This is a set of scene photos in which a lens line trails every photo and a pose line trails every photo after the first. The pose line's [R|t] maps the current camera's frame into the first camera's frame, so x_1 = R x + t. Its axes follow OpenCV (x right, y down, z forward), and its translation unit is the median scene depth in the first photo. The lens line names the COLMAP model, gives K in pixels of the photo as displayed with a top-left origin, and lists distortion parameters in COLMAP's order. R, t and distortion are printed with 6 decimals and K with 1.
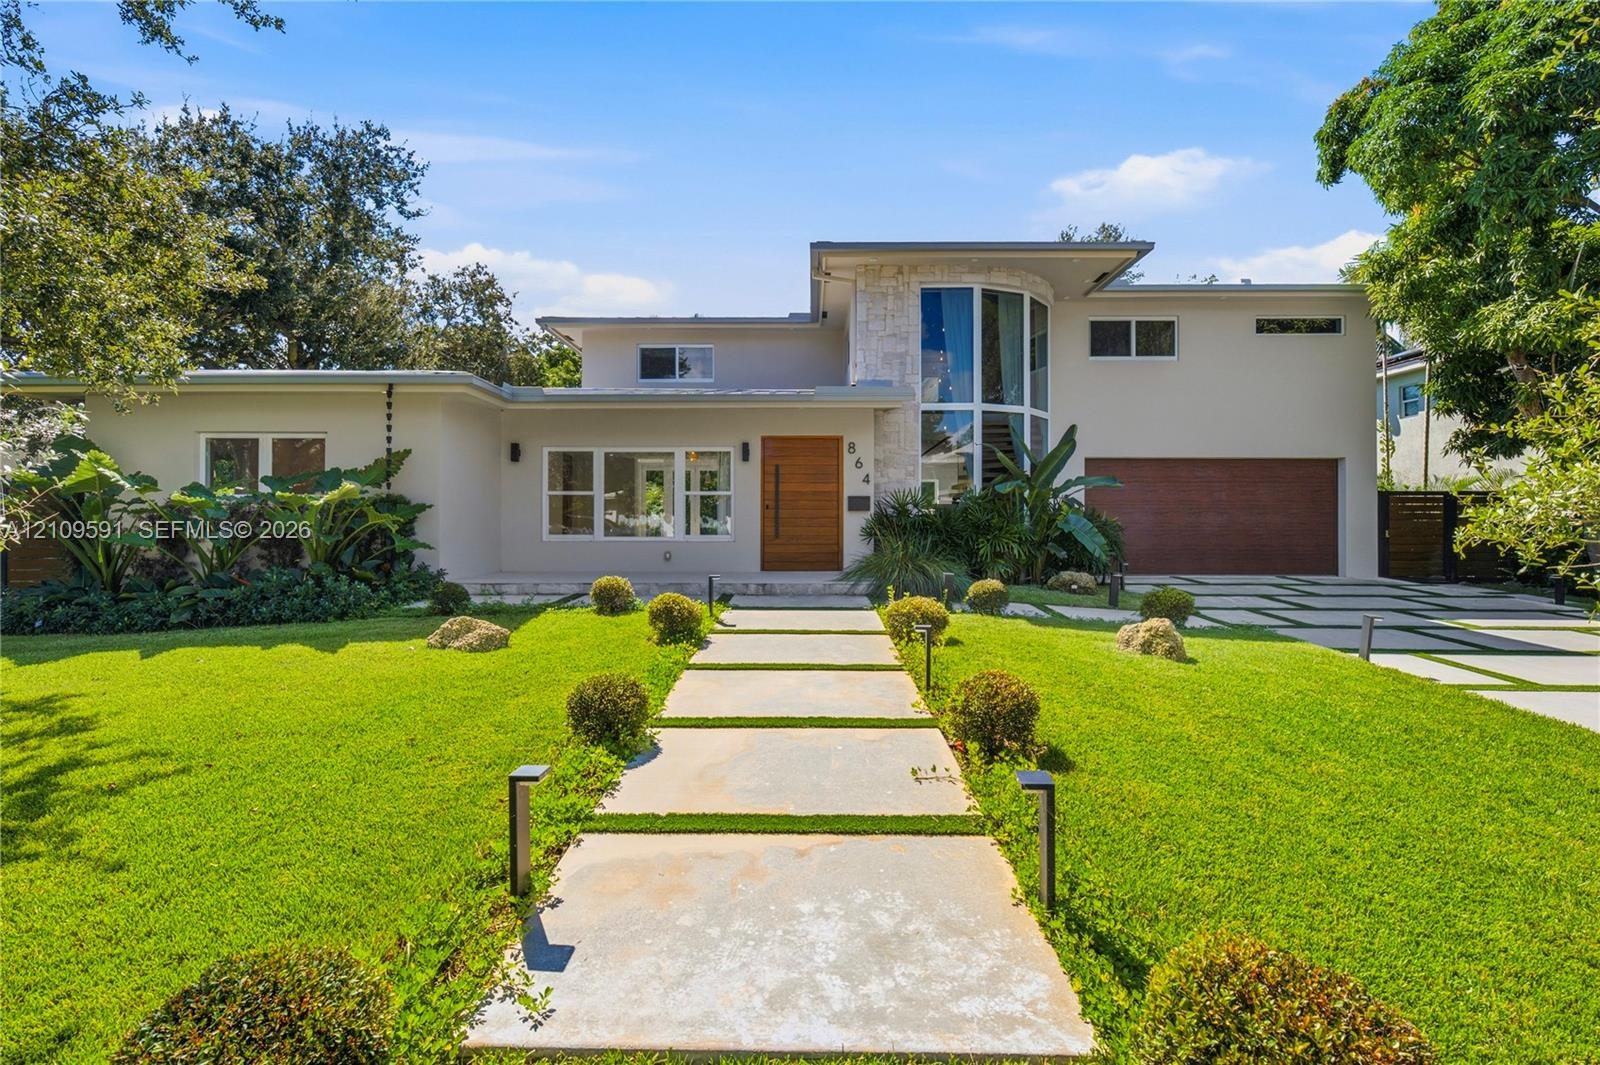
lens RADIAL K [[770.9, 0, 798.6], [0, 770.9, 516.2], [0, 0, 1]] dist [-0.000609, -0.000141]
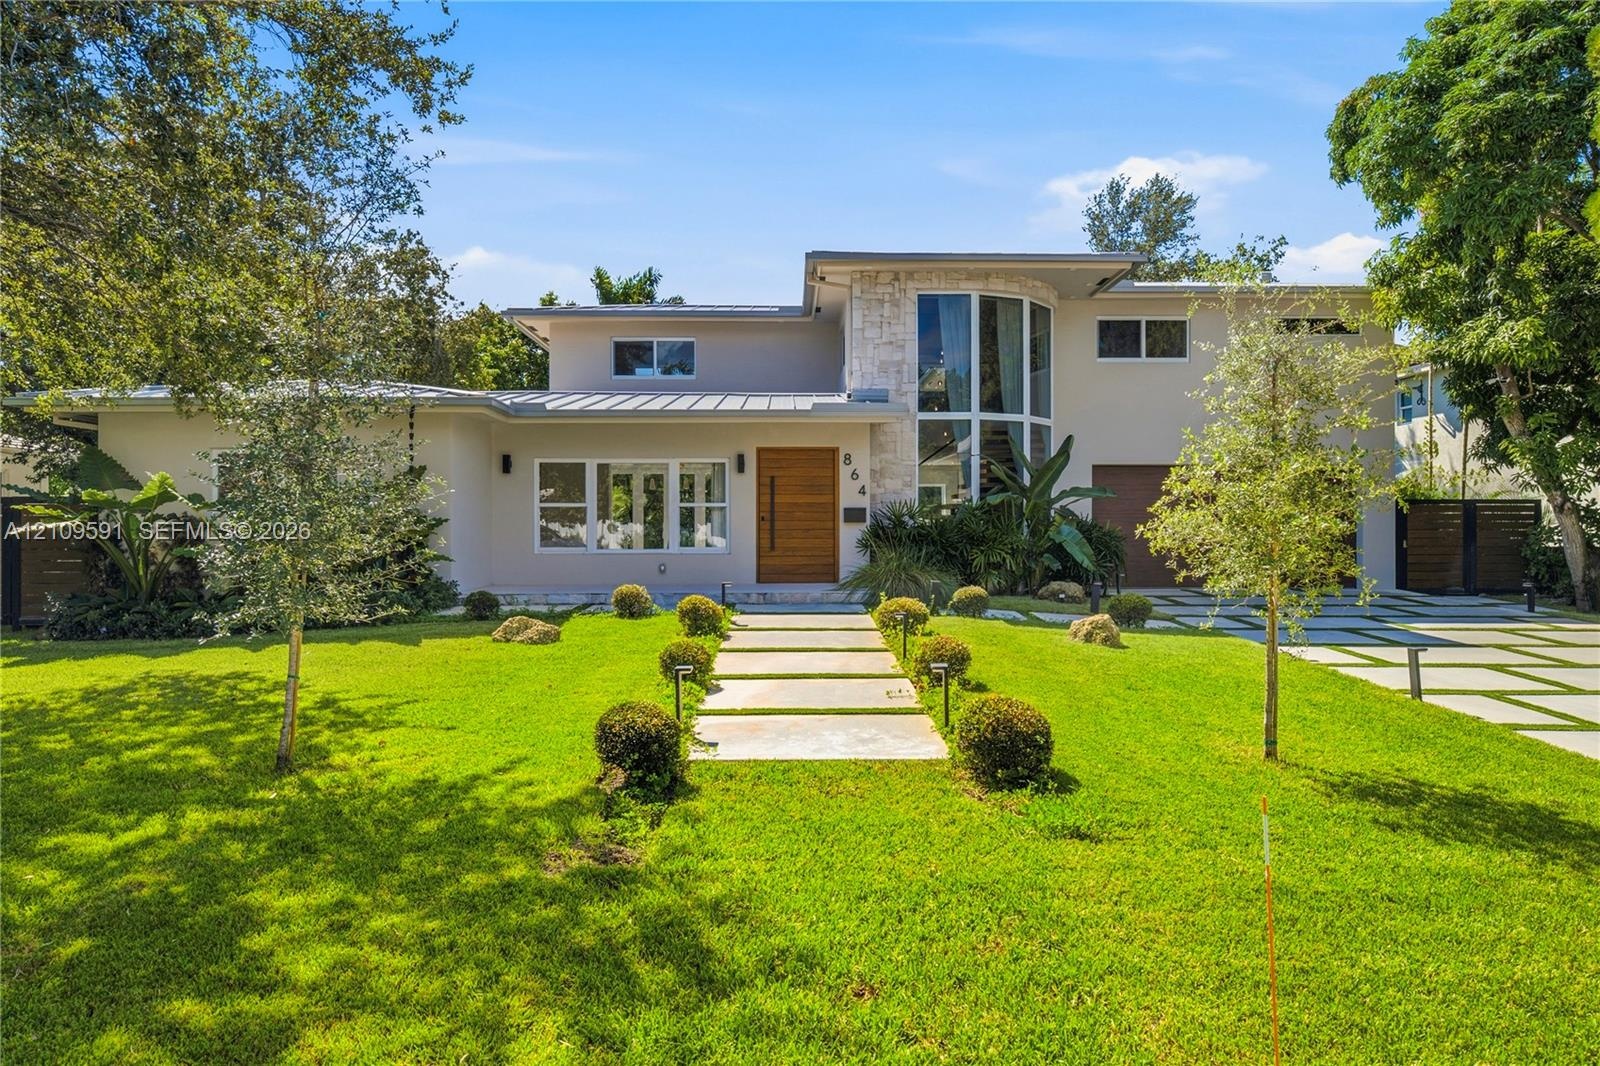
lens RADIAL K [[1038.9, 0, 800.0], [0, 1038.9, 533.0], [0, 0, 1]] dist [0.027496, 0.000790]
pose [[0.999713, -0.002800, 0.023778, -0.024648], [0.002560, 0.999946, 0.010120, -0.007061], [-0.023805, -0.010056, 0.999666, -0.341170]]
